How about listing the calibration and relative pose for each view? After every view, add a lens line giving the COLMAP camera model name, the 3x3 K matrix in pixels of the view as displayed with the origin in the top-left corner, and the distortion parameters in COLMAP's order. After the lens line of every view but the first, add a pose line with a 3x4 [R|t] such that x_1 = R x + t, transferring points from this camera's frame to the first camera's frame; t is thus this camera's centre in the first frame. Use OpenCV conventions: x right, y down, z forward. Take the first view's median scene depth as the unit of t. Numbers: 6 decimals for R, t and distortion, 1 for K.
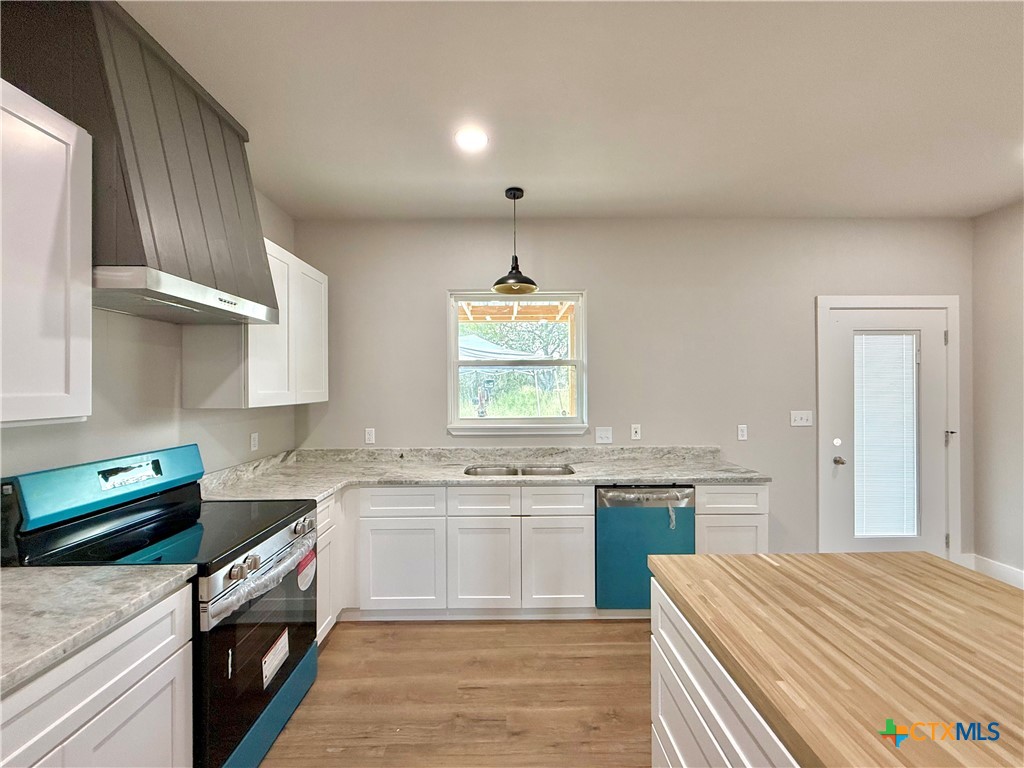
lens RADIAL K [[406.7, 0, 511.7], [0, 406.7, 386.3], [0, 0, 1]] dist [-0.000219, -0.000054]
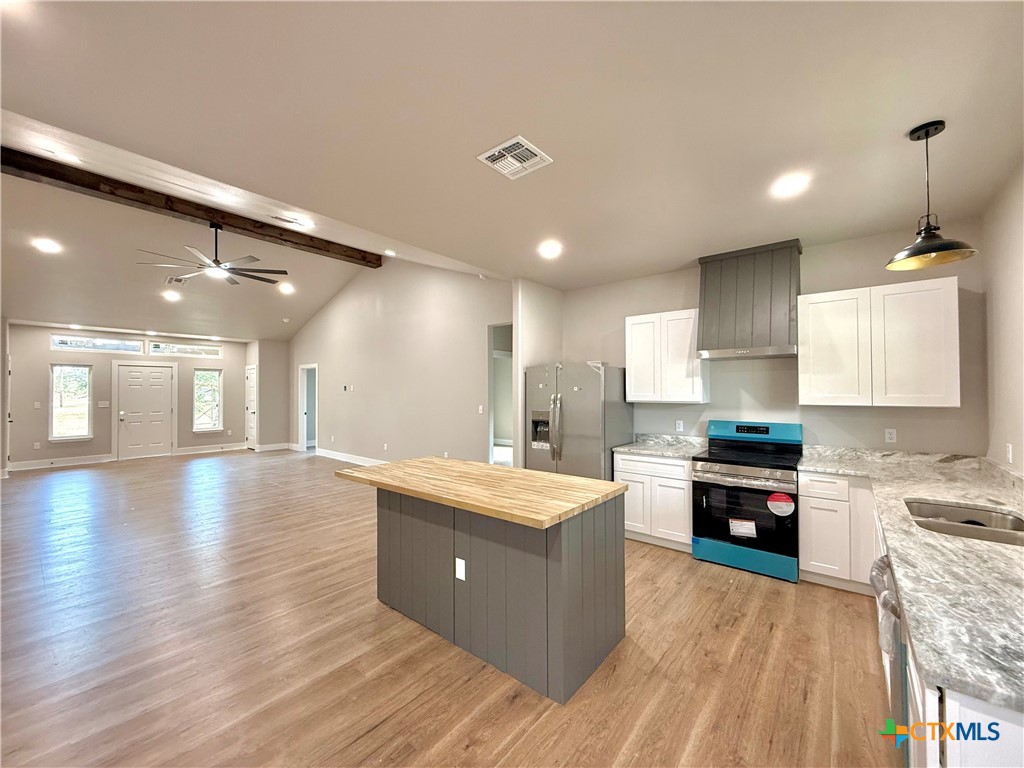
lens RADIAL K [[406.7, 0, 511.7], [0, 406.7, 386.3], [0, 0, 1]] dist [-0.000219, -0.000054]
pose [[-0.645141, -0.003019, -0.764058, 0.943983], [0.006536, 0.999934, -0.009469, -0.010058], [0.764036, -0.011103, -0.645078, 0.803104]]
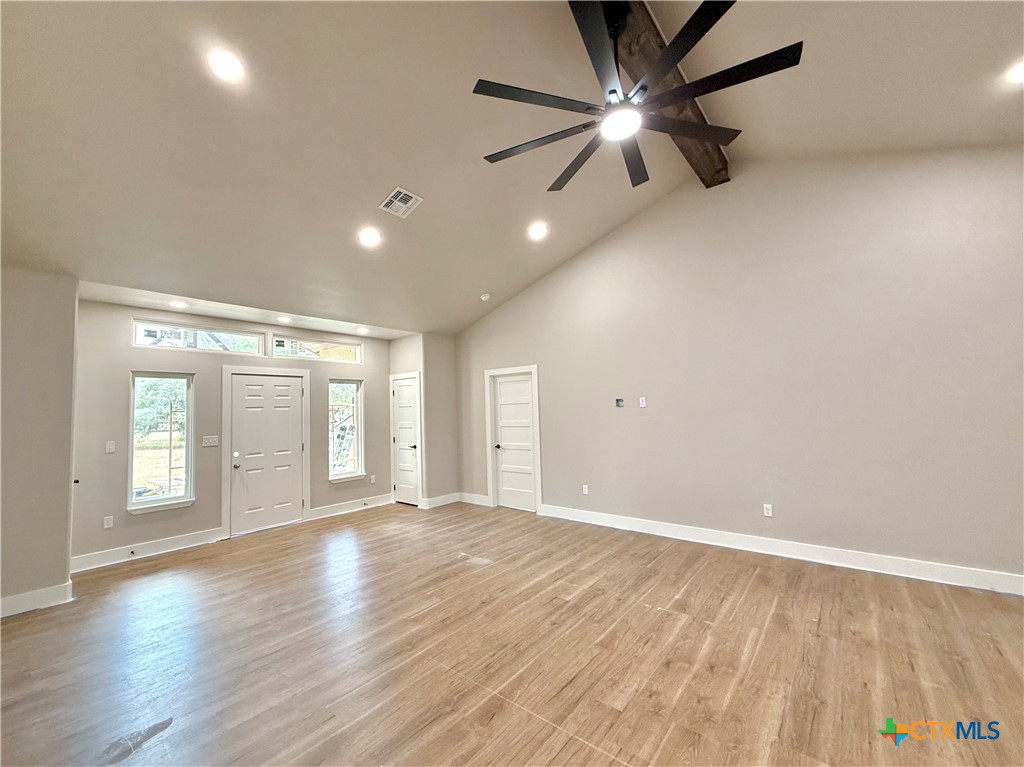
lens RADIAL K [[422.1, 0, 498.8], [0, 422.1, 384.2], [0, 0, 1]] dist [-0.000821, -0.000365]
pose [[-0.648831, -0.024479, -0.760539, 1.163335], [0.031908, 0.997728, -0.059334, -0.020690], [0.760263, -0.062765, -0.646576, -1.222229]]
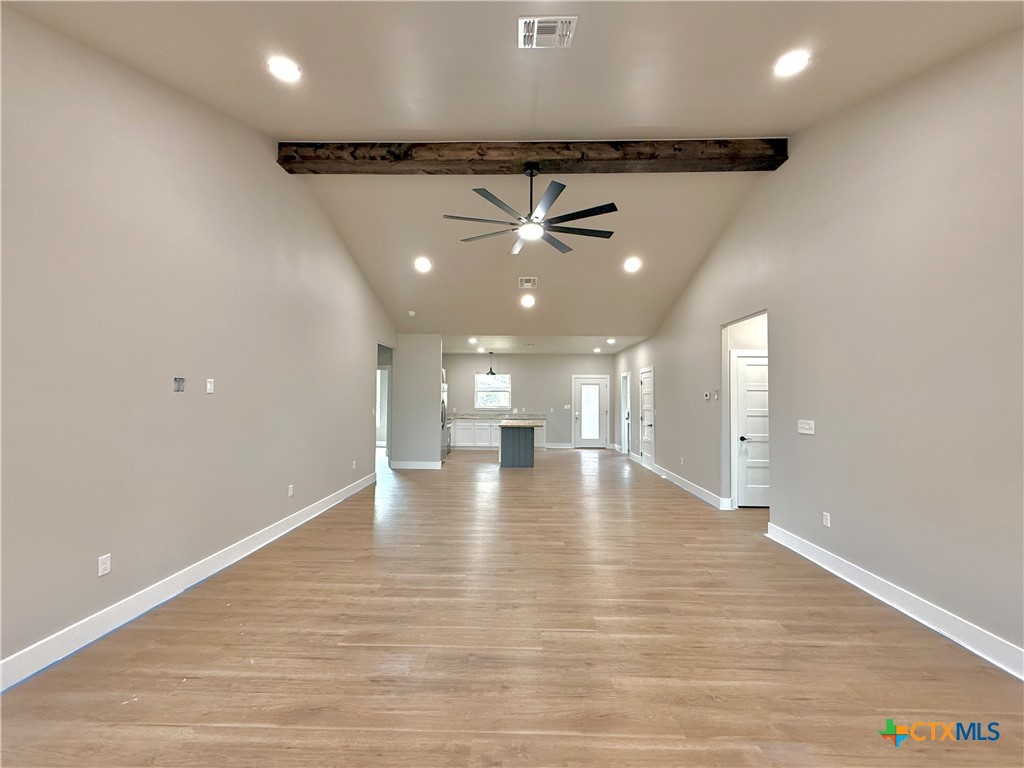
lens RADIAL K [[406.7, 0, 511.7], [0, 406.7, 386.3], [0, 0, 1]] dist [-0.000219, -0.000054]
pose [[0.999168, 0.011921, -0.039012, 0.357759], [-0.012919, 0.999593, -0.025427, -0.010855], [0.038693, 0.025910, 0.998915, -2.967578]]
